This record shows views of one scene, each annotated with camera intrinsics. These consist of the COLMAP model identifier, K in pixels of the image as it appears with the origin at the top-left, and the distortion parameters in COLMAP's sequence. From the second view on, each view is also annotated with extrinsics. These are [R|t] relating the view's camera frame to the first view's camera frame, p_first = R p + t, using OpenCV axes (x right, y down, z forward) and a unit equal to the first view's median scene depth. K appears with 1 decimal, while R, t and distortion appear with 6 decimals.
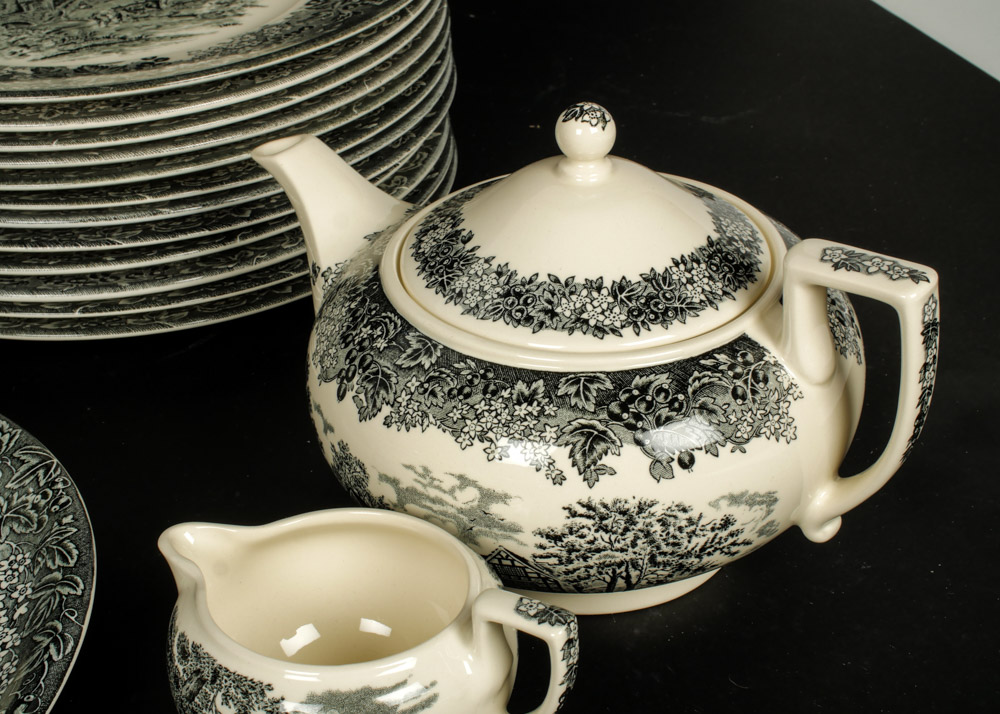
lens RADIAL K [[2177.2, 0, 500.0], [0, 2177.2, 357.0], [0, 0, 1]] dist [-0.344969, 1.714053]
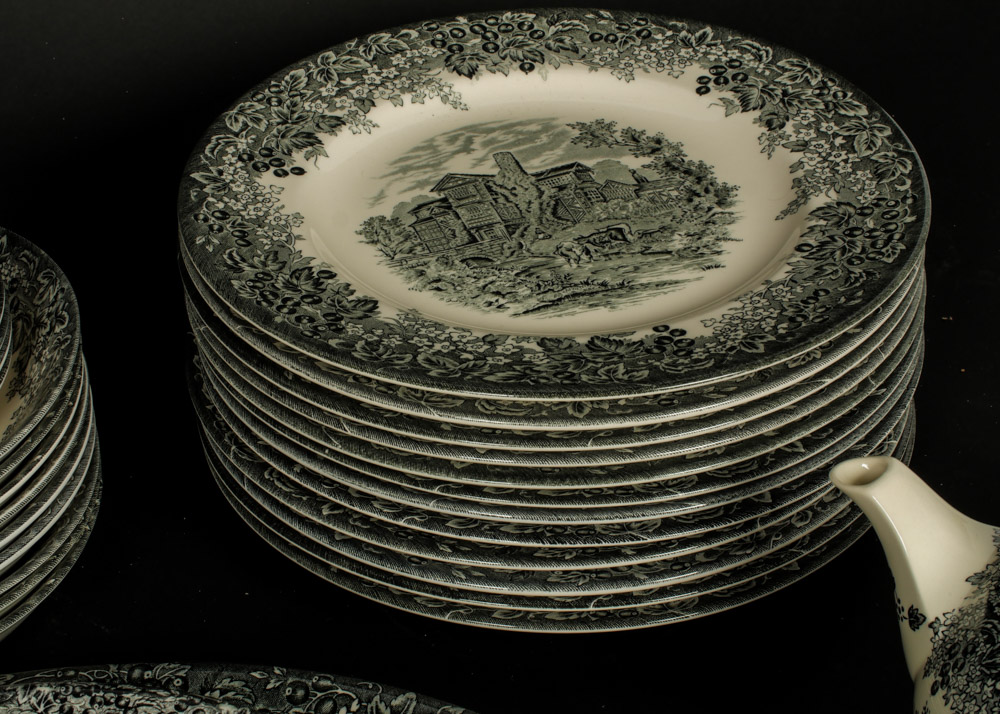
lens RADIAL K [[2177.2, 0, 500.0], [0, 2177.2, 357.0], [0, 0, 1]] dist [-0.344969, 1.714053]
pose [[0.999761, 0.003545, 0.021550, -0.323084], [-0.004925, 0.997918, 0.064310, -0.238580], [-0.021277, -0.064401, 0.997697, 0.085018]]
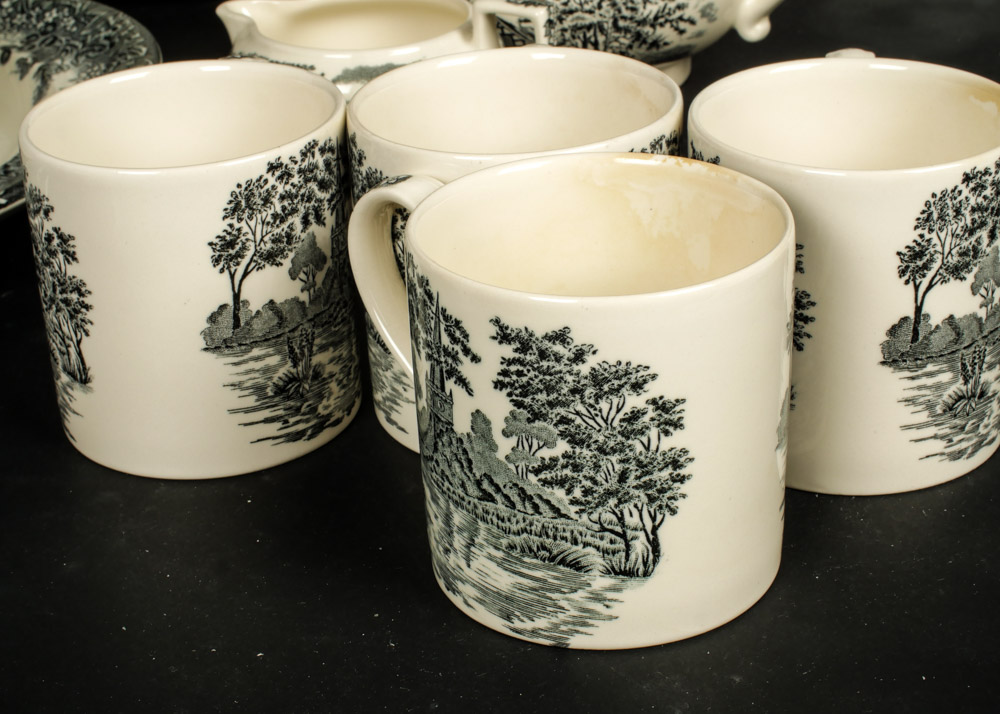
lens RADIAL K [[2214.4, 0, 500.0], [0, 2214.4, 357.0], [0, 0, 1]] dist [-0.389891, 2.161491]
pose [[0.999618, -0.023183, 0.015078, -0.018675], [0.024299, 0.996607, -0.078642, 0.377895], [-0.013204, 0.078978, 0.996789, -0.232277]]
